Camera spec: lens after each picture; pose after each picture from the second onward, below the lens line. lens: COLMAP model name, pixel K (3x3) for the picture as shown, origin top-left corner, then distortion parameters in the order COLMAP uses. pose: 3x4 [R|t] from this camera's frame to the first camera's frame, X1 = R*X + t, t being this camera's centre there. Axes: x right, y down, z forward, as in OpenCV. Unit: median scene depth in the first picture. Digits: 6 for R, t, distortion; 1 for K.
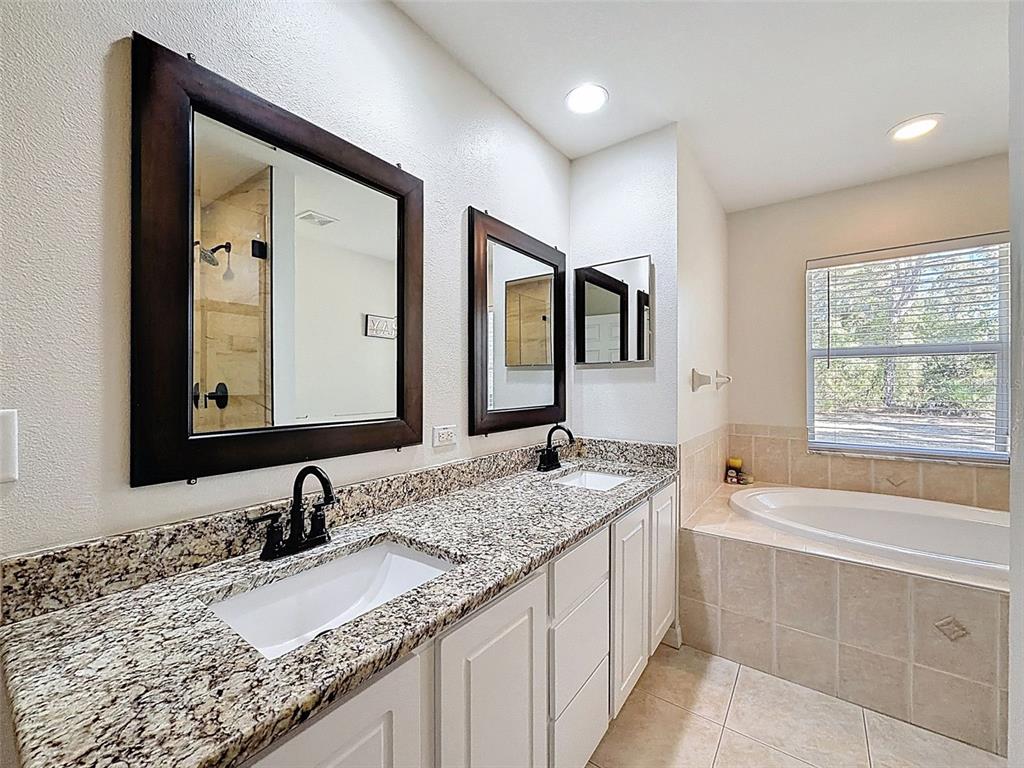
lens RADIAL K [[414.7, 0, 510.7], [0, 414.7, 385.7], [0, 0, 1]] dist [0.000177, -0.000082]
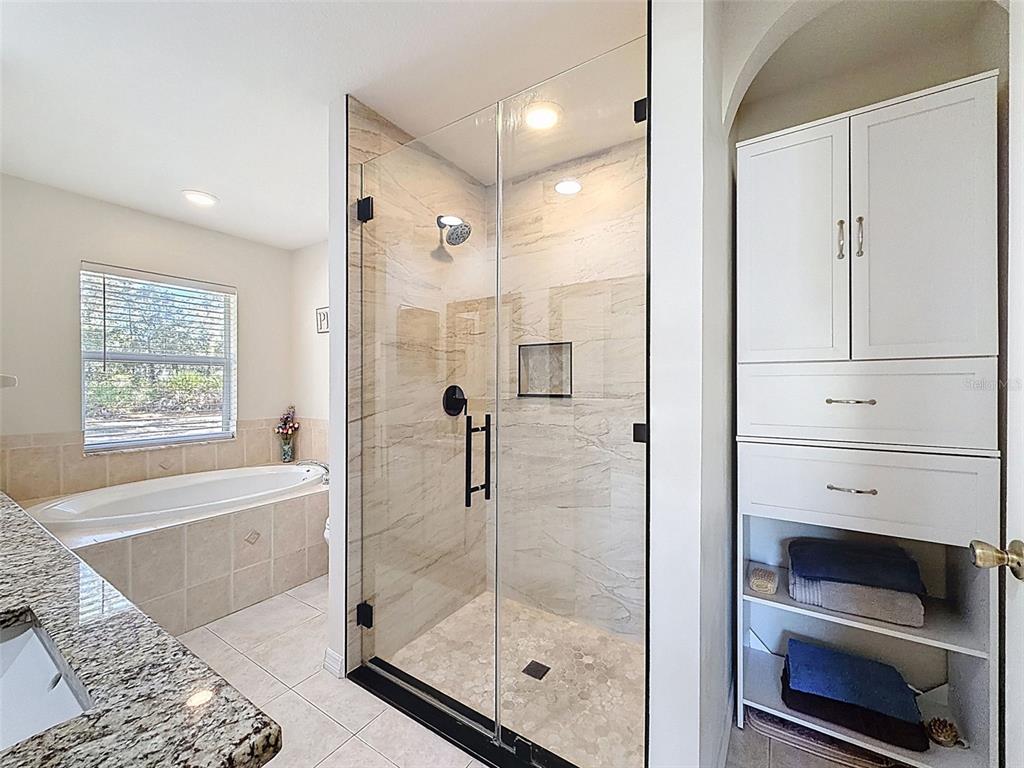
lens RADIAL K [[414.7, 0, 510.7], [0, 414.7, 385.7], [0, 0, 1]] dist [0.000177, -0.000082]
pose [[-0.052692, -0.000869, 0.998610, -0.325444], [0.008248, 0.999965, 0.001305, 0.000902], [-0.998577, 0.008306, -0.052683, 0.039842]]
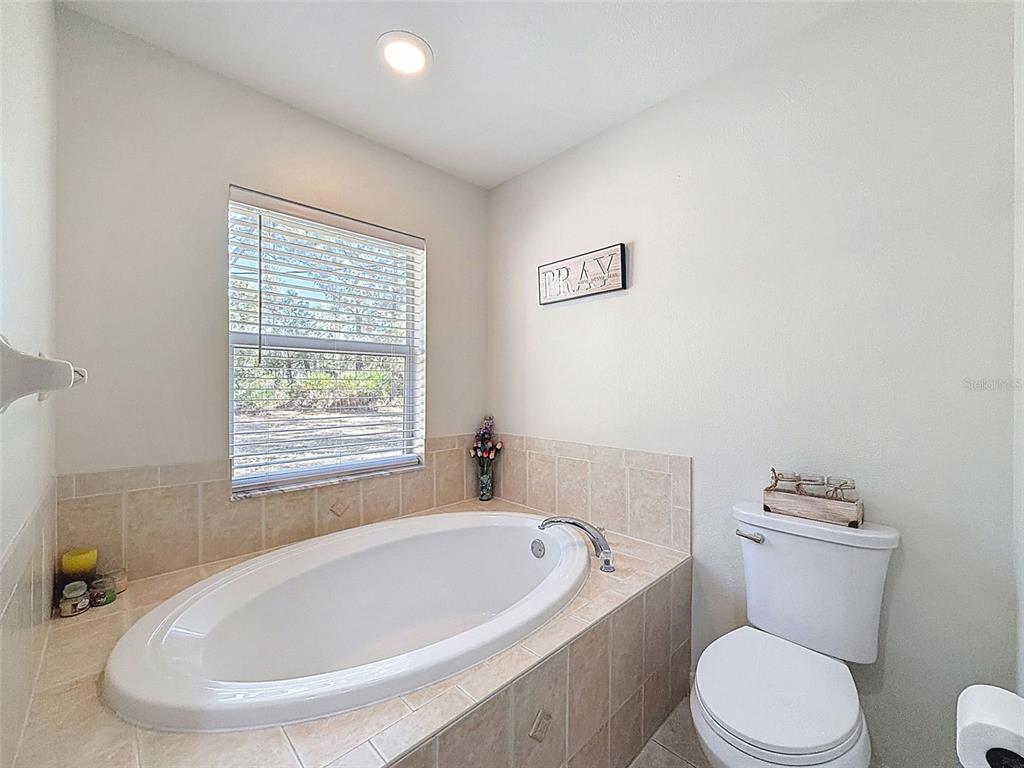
lens RADIAL K [[414.7, 0, 510.7], [0, 414.7, 385.7], [0, 0, 1]] dist [0.000177, -0.000082]
pose [[0.166788, 0.001723, 0.985991, 0.189209], [0.004189, 0.999988, -0.002456, -0.002922], [-0.985984, 0.004540, 0.166779, 0.504162]]
